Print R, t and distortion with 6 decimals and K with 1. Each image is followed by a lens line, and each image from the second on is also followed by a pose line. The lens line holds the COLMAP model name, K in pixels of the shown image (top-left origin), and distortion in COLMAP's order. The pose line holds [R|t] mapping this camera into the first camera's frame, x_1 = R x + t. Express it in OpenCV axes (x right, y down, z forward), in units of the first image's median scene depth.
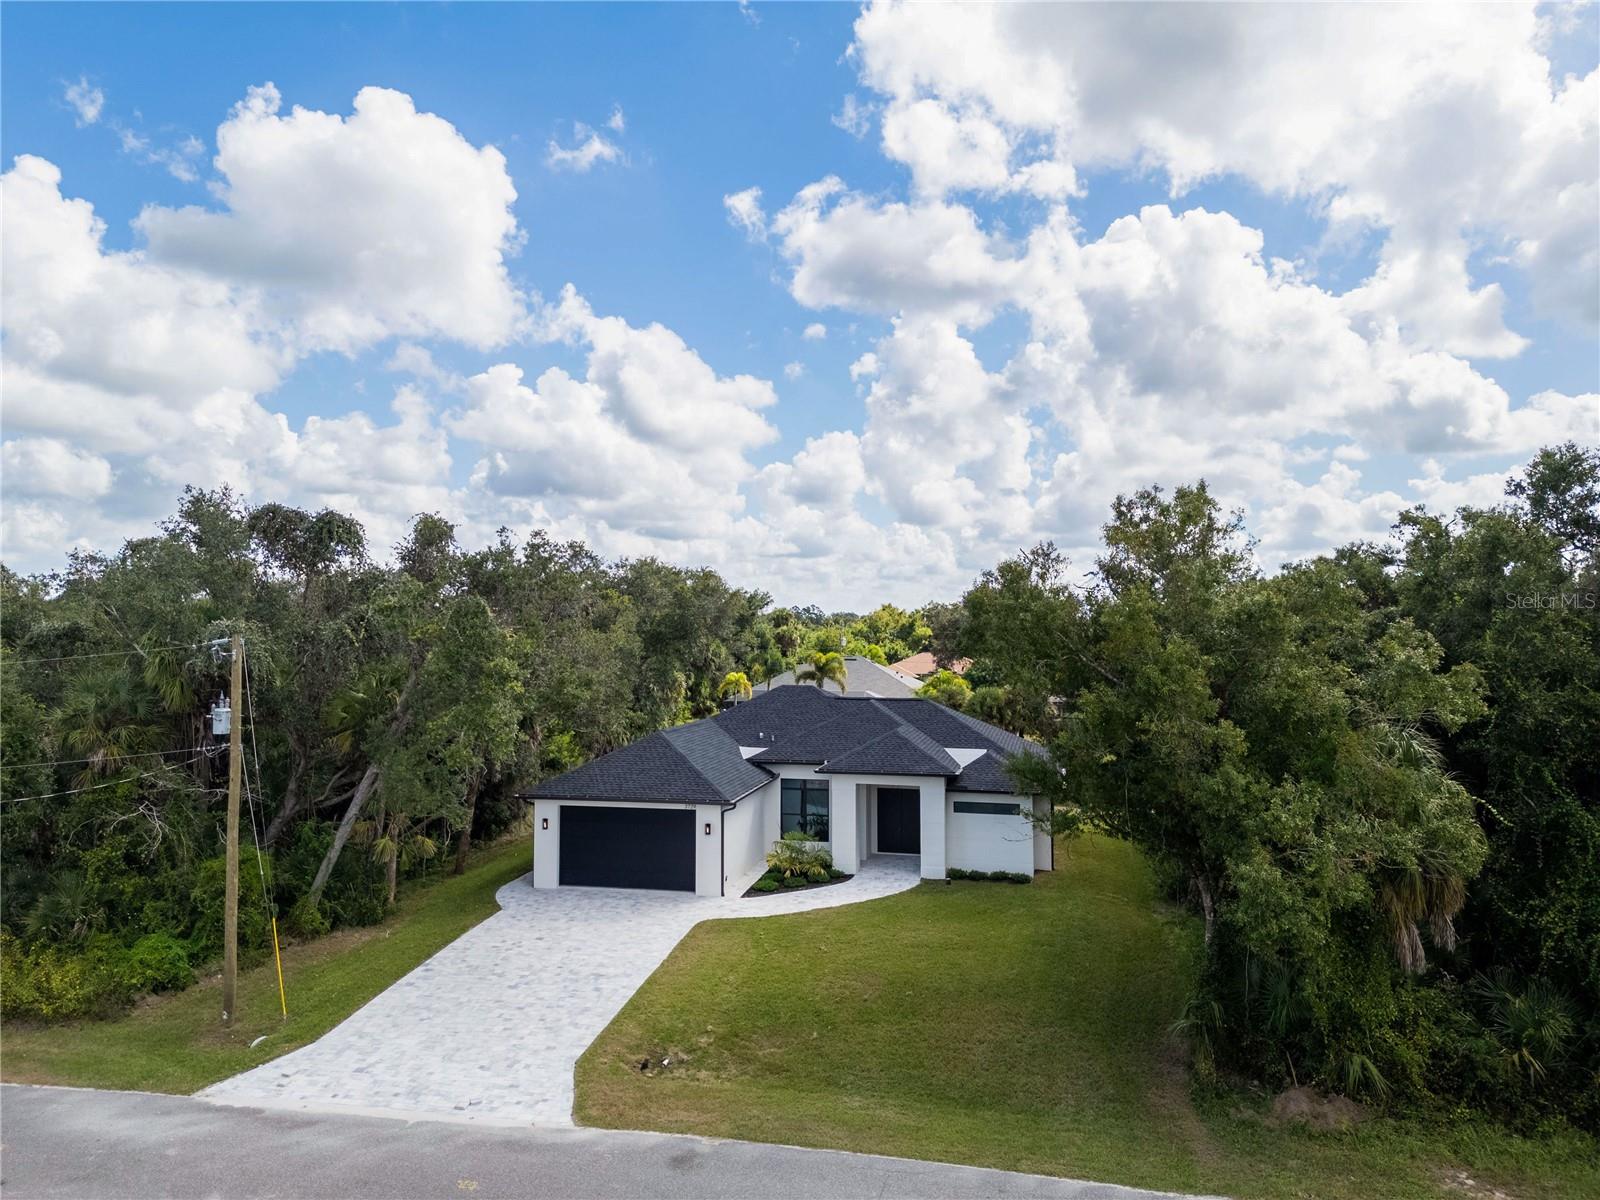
lens RADIAL K [[1174.6, 0, 802.0], [0, 1174.6, 592.4], [0, 0, 1]] dist [0.058367, -0.044181]
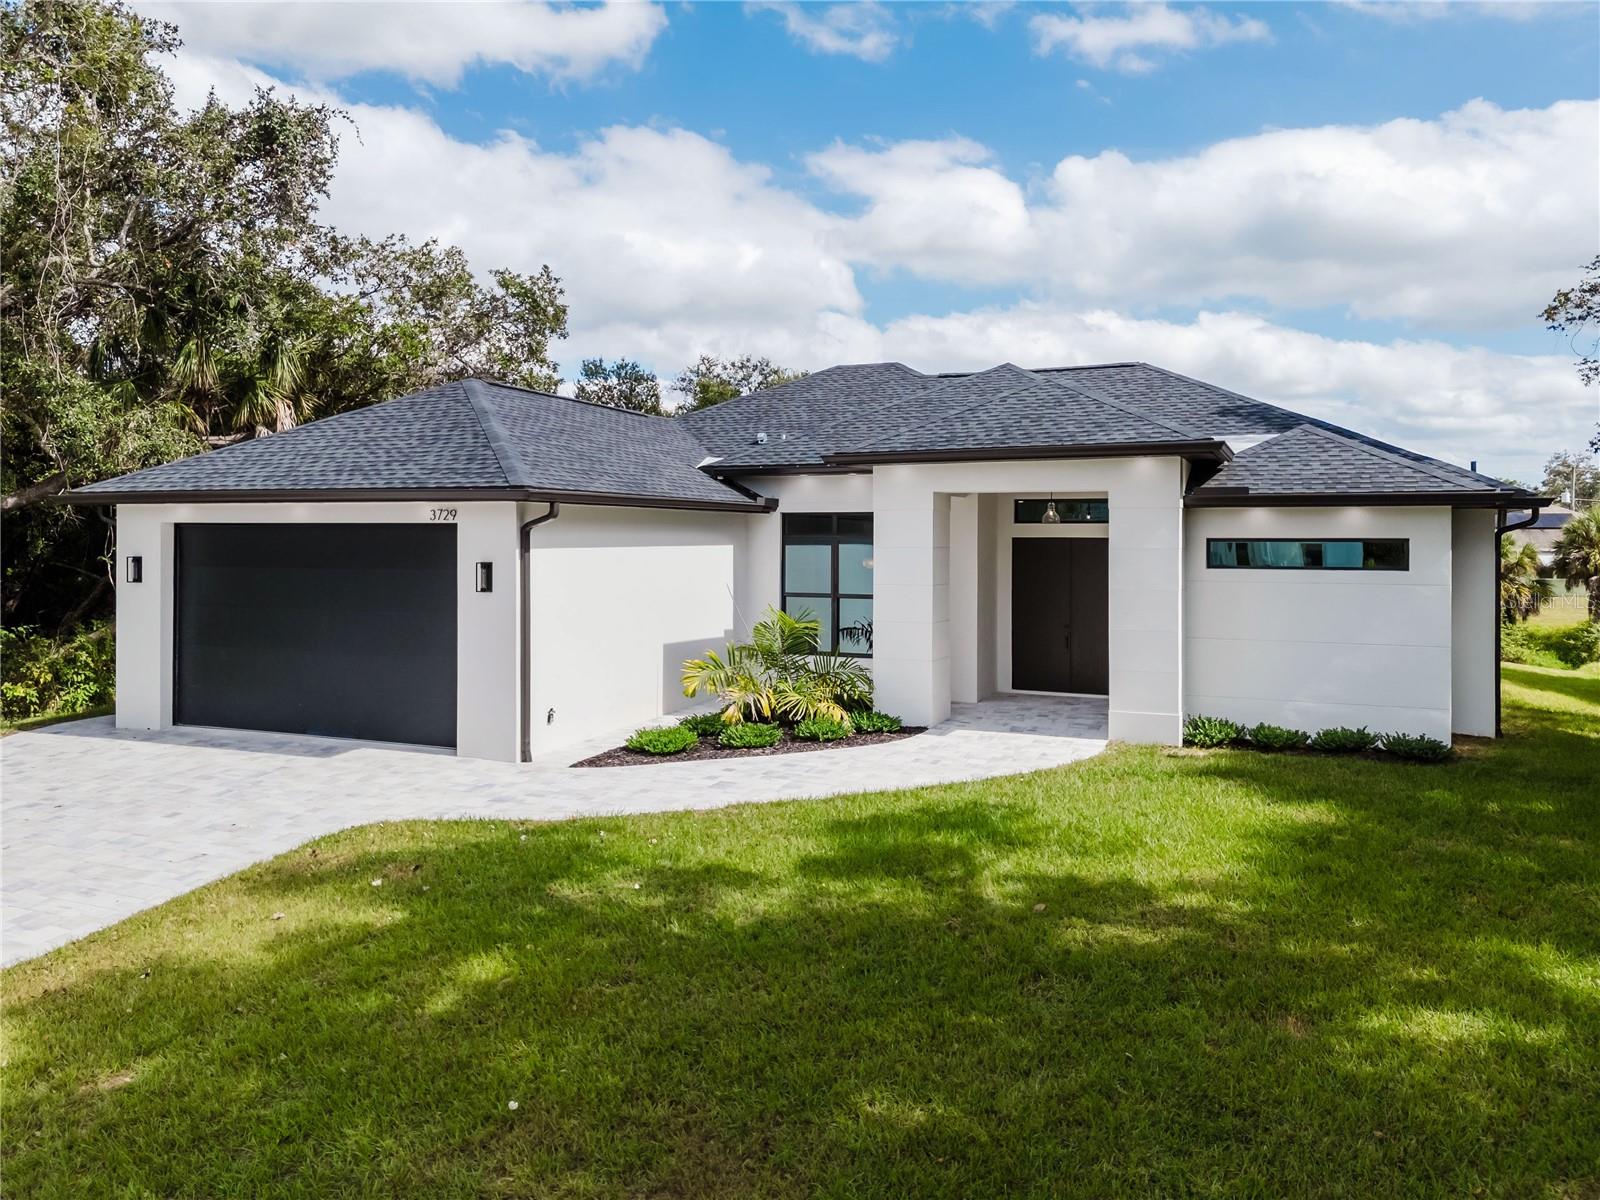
lens RADIAL K [[1198.4, 0, 802.0], [0, 1198.4, 537.2], [0, 0, 1]] dist [0.055491, -0.046823]
pose [[0.981511, 0.001533, -0.191400, 0.112336], [0.002711, 0.999756, 0.021911, 0.244528], [0.191387, -0.022025, 0.981267, 0.886966]]
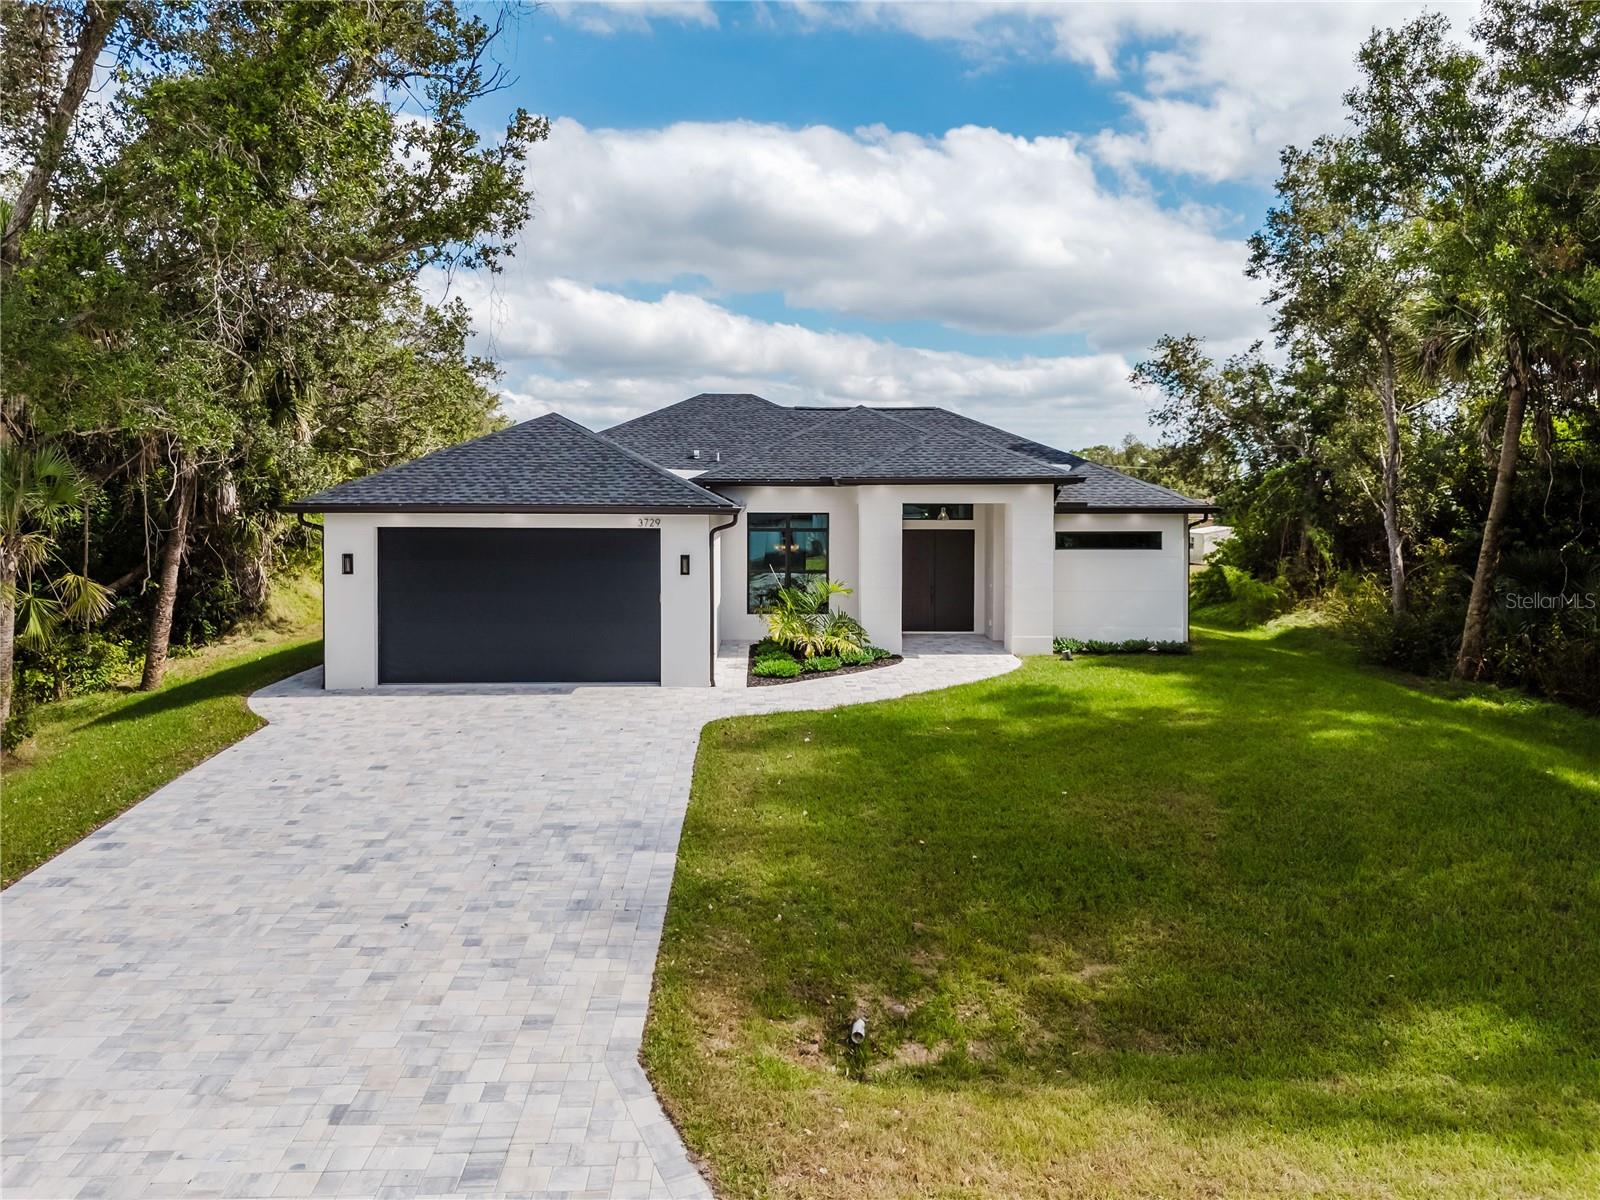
lens RADIAL K [[1198.4, 0, 802.0], [0, 1198.4, 537.2], [0, 0, 1]] dist [0.055491, -0.046823]
pose [[0.970632, -0.005978, 0.240497, -0.211755], [-0.005789, 0.998821, 0.048192, 0.219215], [-0.240501, -0.048169, 0.969453, 0.625990]]
